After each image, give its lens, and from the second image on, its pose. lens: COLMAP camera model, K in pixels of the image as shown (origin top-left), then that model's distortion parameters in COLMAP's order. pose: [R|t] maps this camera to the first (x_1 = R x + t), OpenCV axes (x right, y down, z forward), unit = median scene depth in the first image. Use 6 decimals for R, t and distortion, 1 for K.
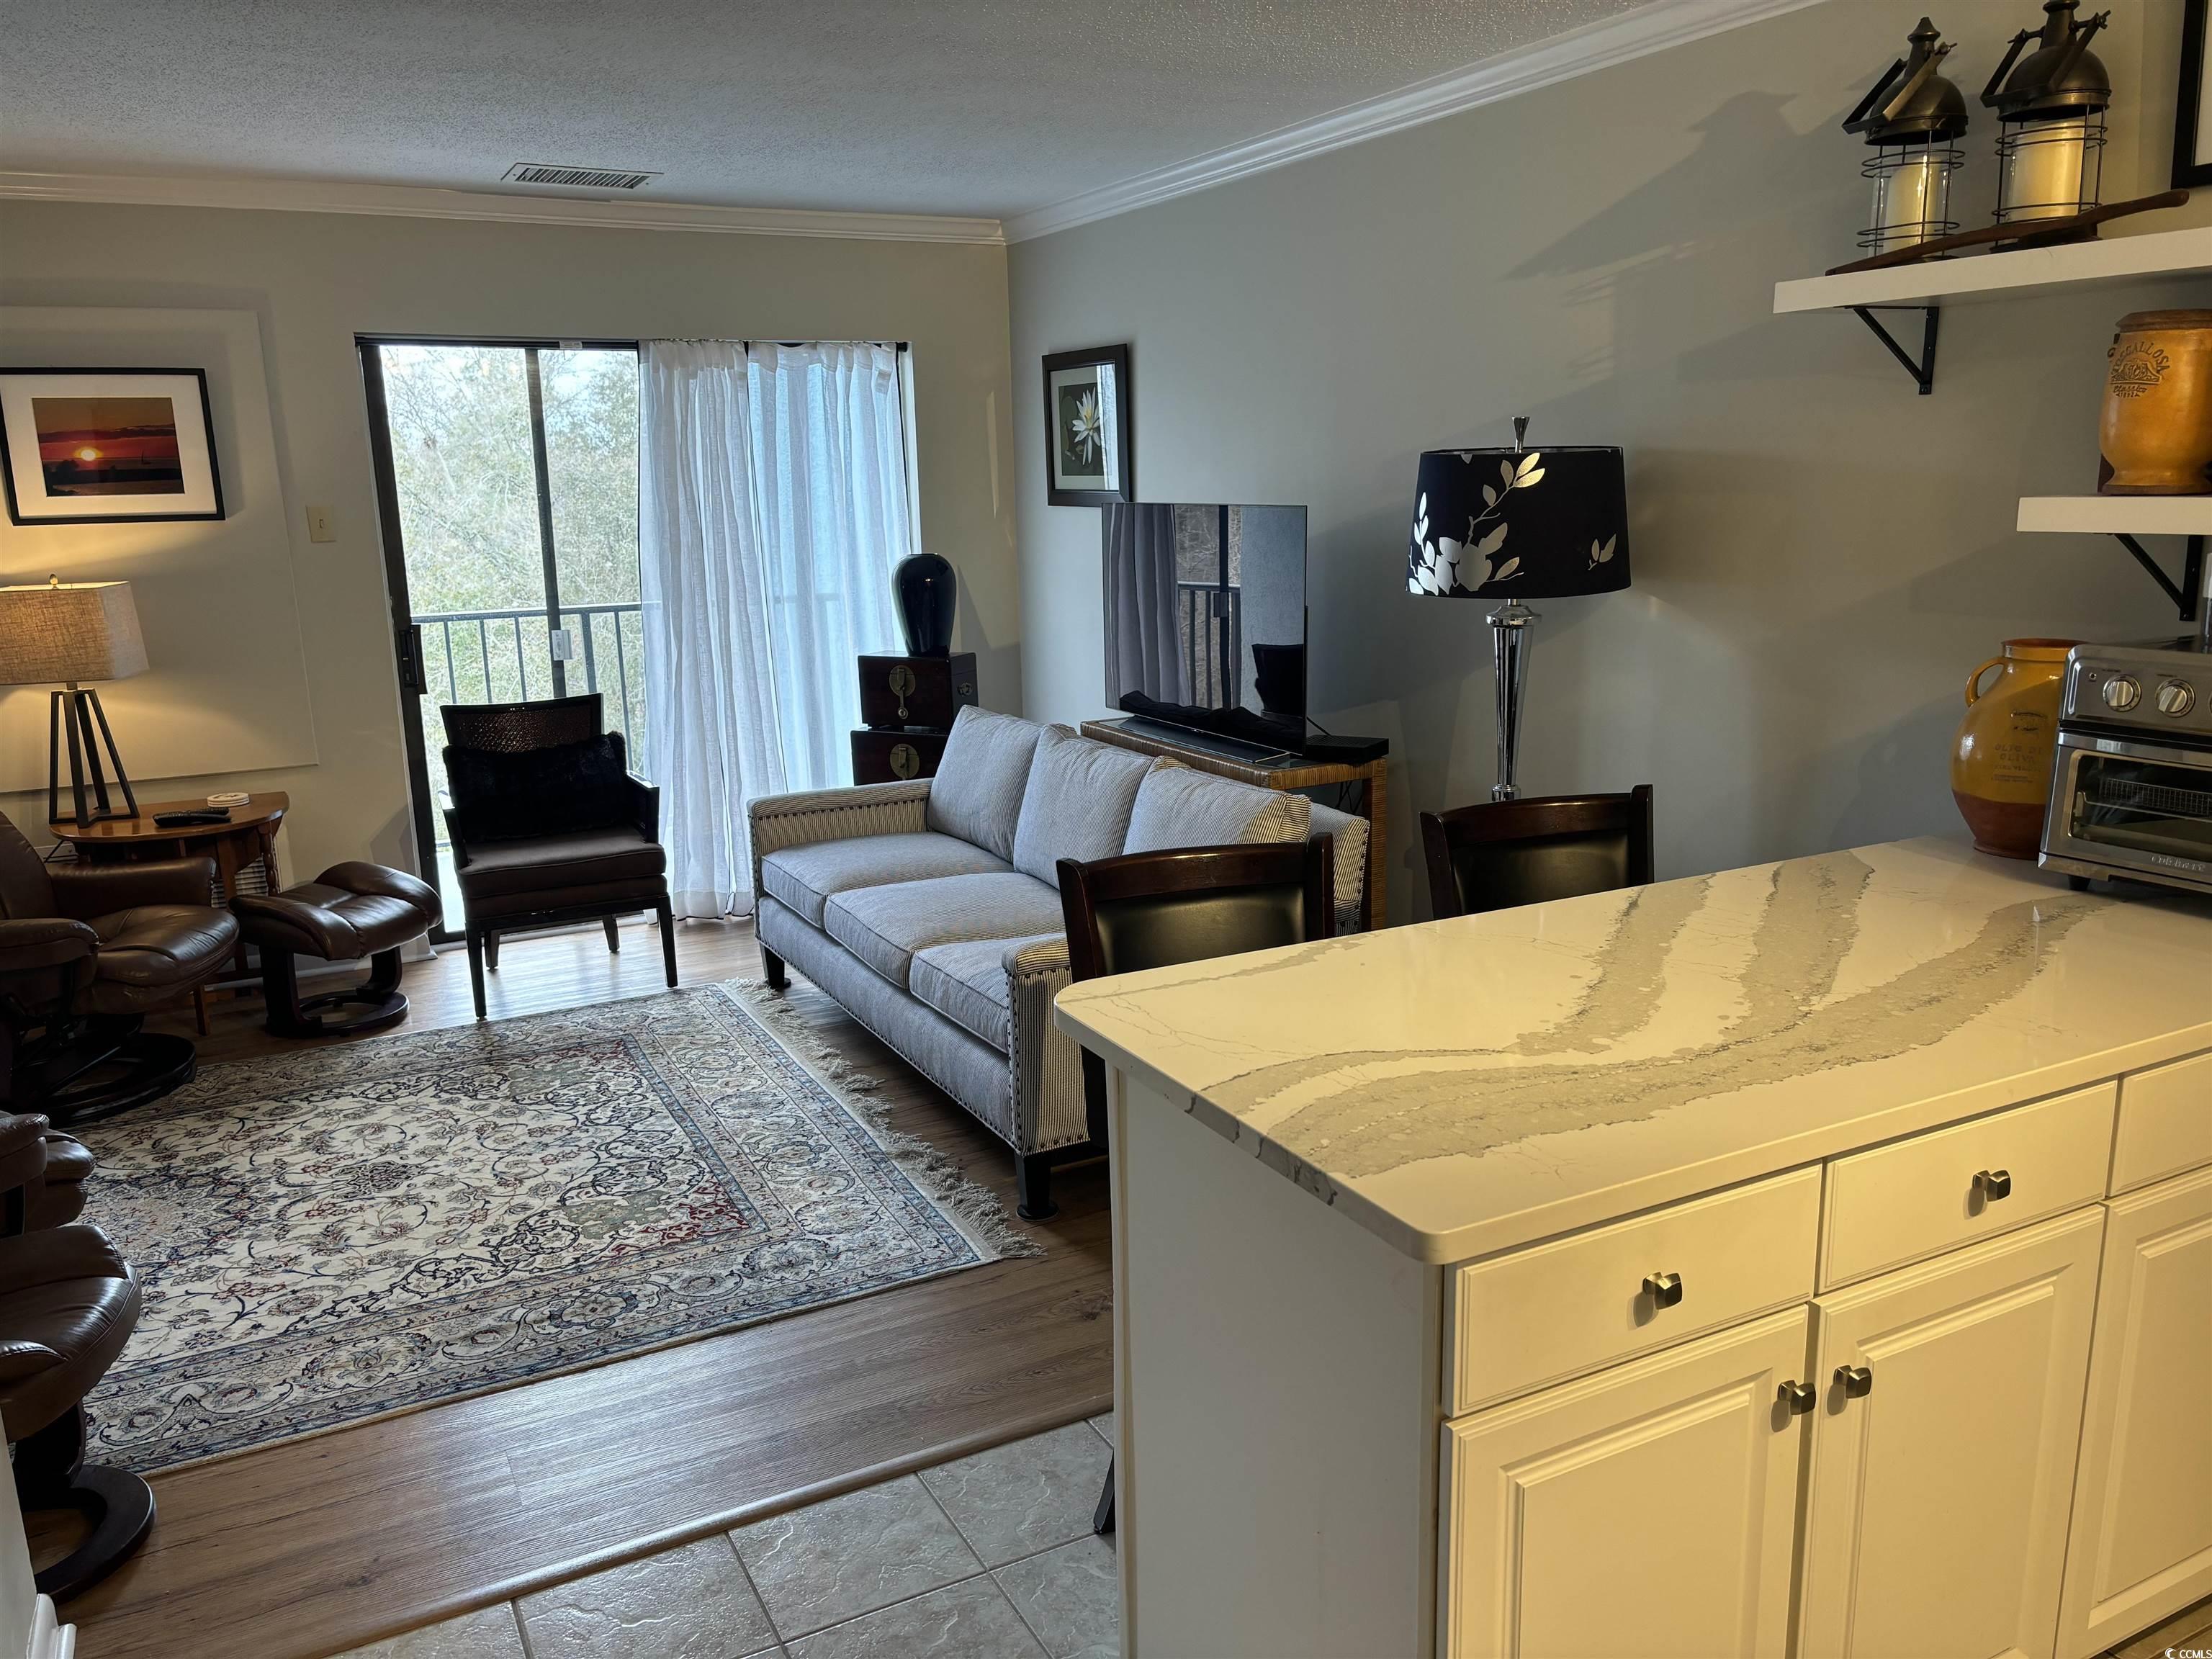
lens RADIAL K [[1679.9, 0, 1103.2], [0, 1679.9, 845.8], [0, 0, 1]] dist [0.046092, -0.047556]
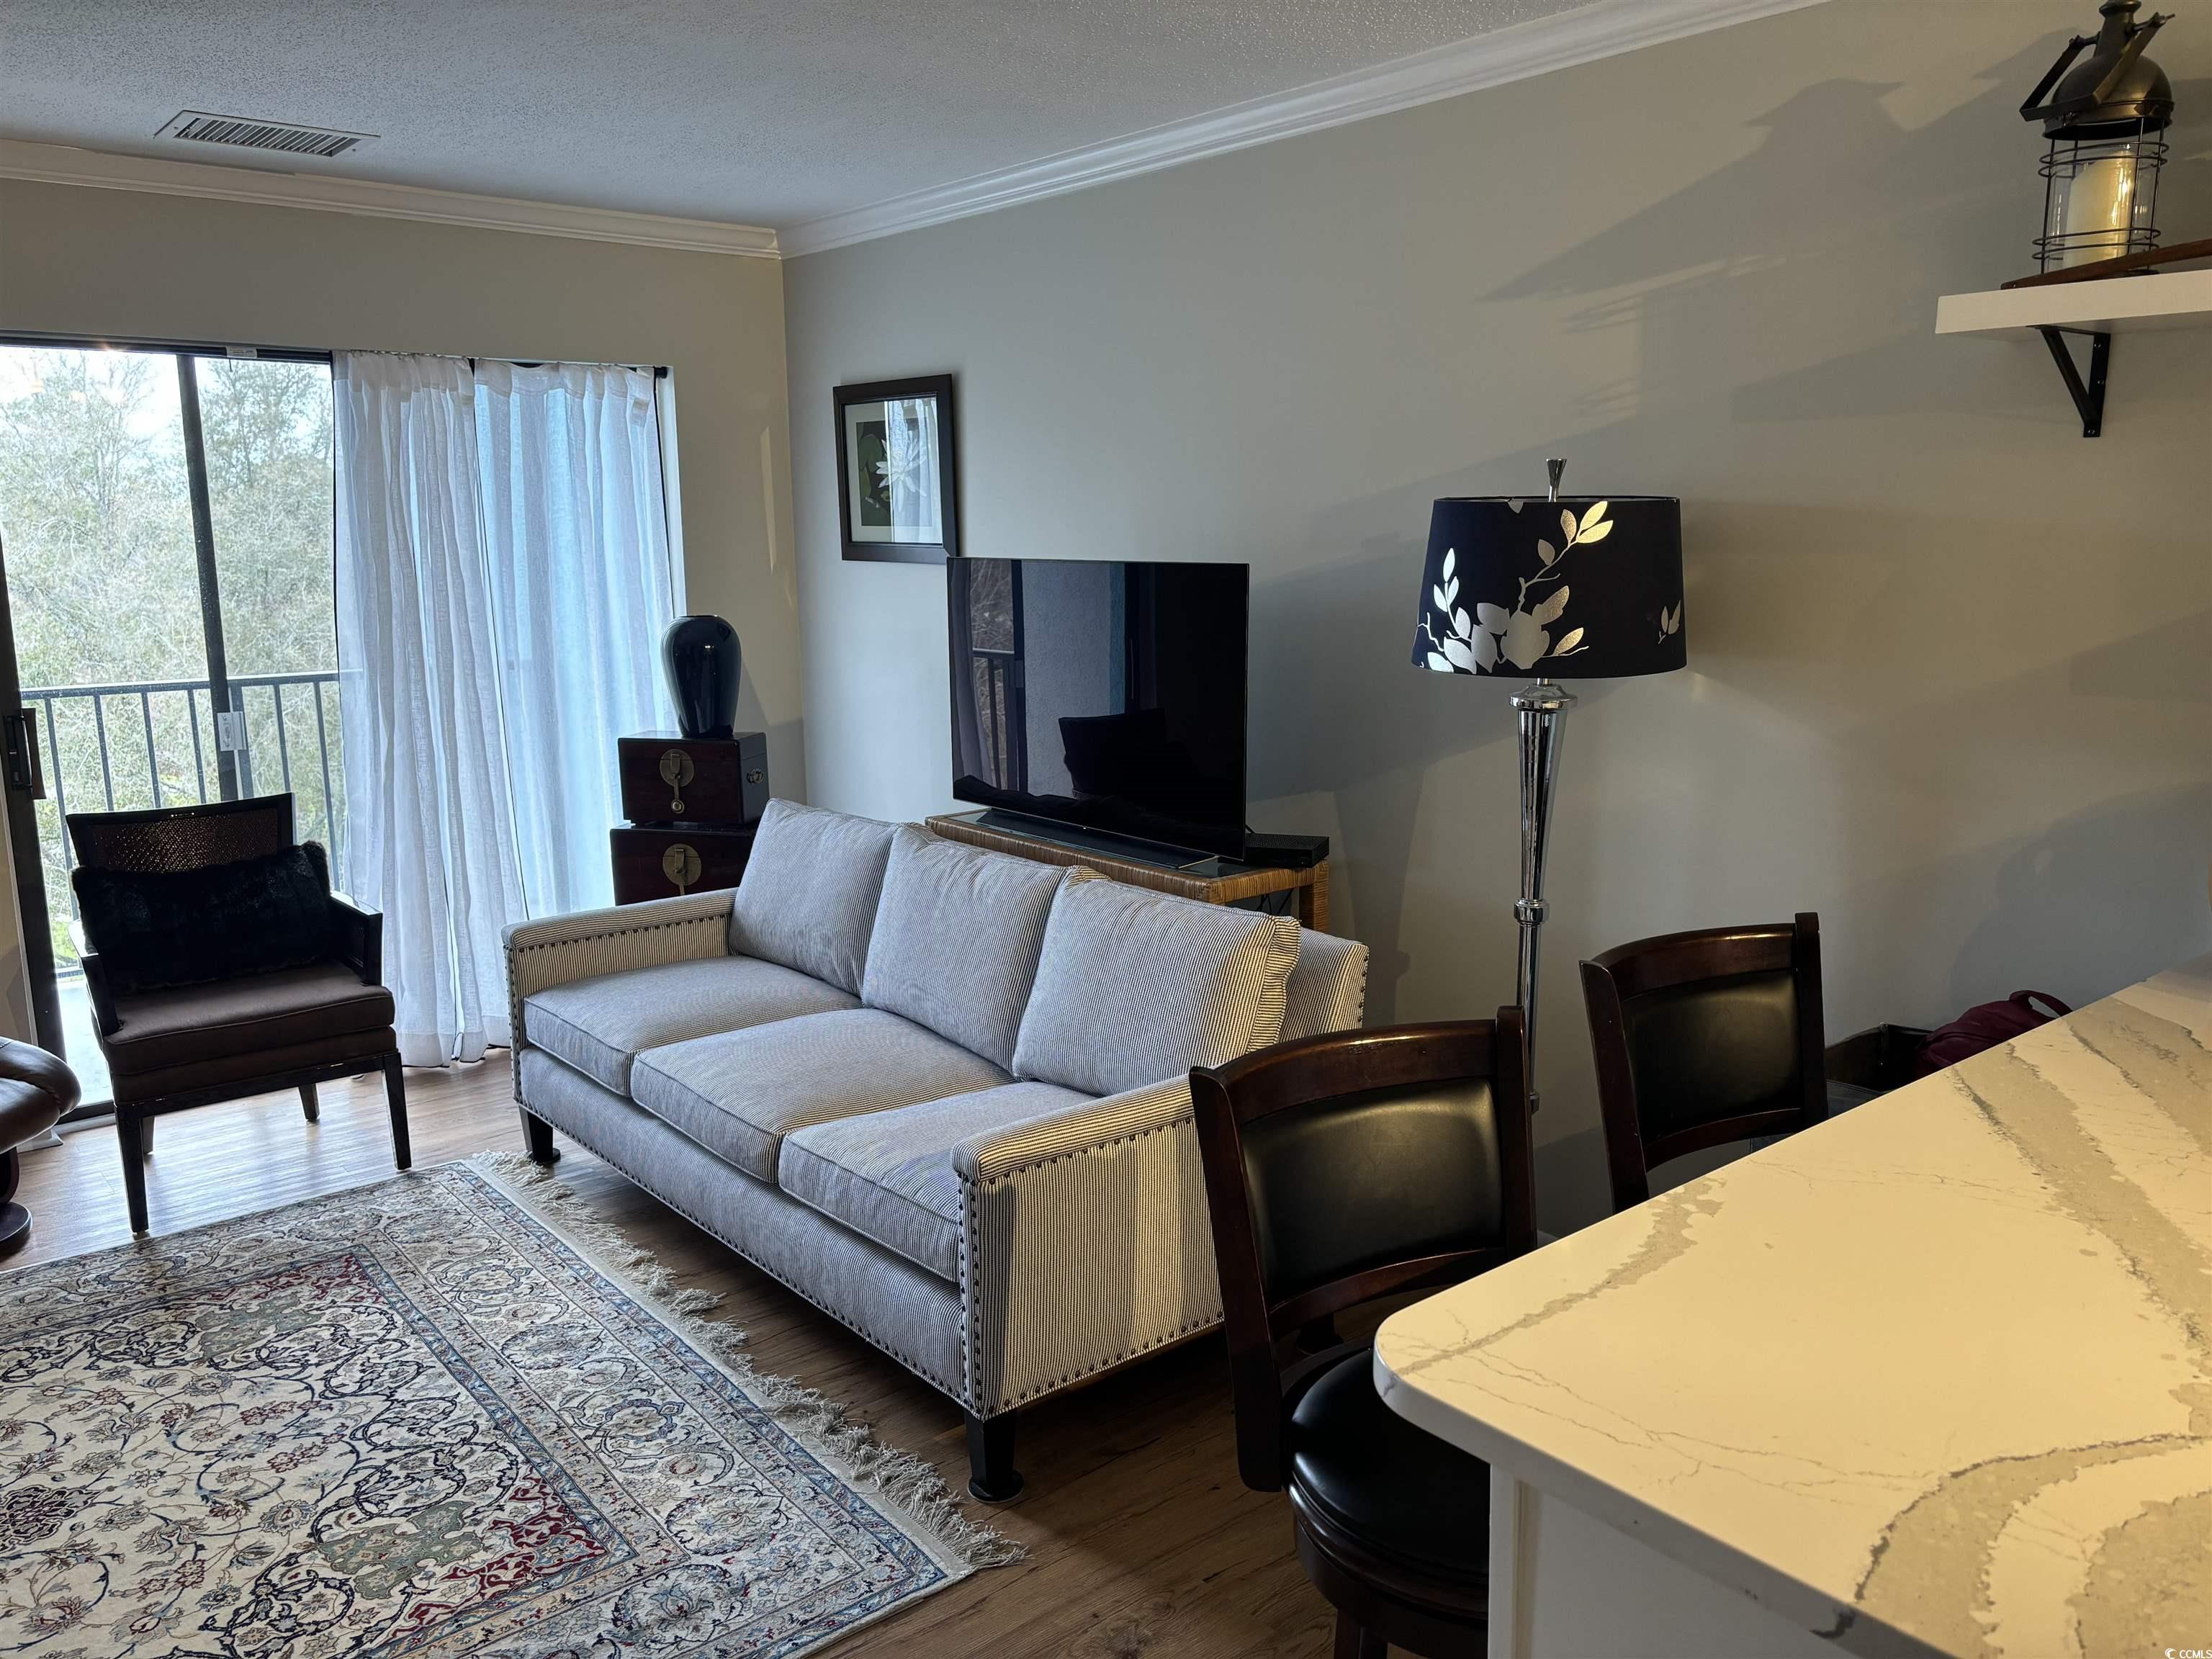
lens RADIAL K [[1679.9, 0, 1103.2], [0, 1679.9, 845.8], [0, 0, 1]] dist [0.046092, -0.047556]
pose [[0.977994, -0.026160, 0.206987, -0.137632], [0.033166, 0.998986, -0.030453, -0.043969], [-0.205981, 0.036648, 0.977870, 0.229014]]
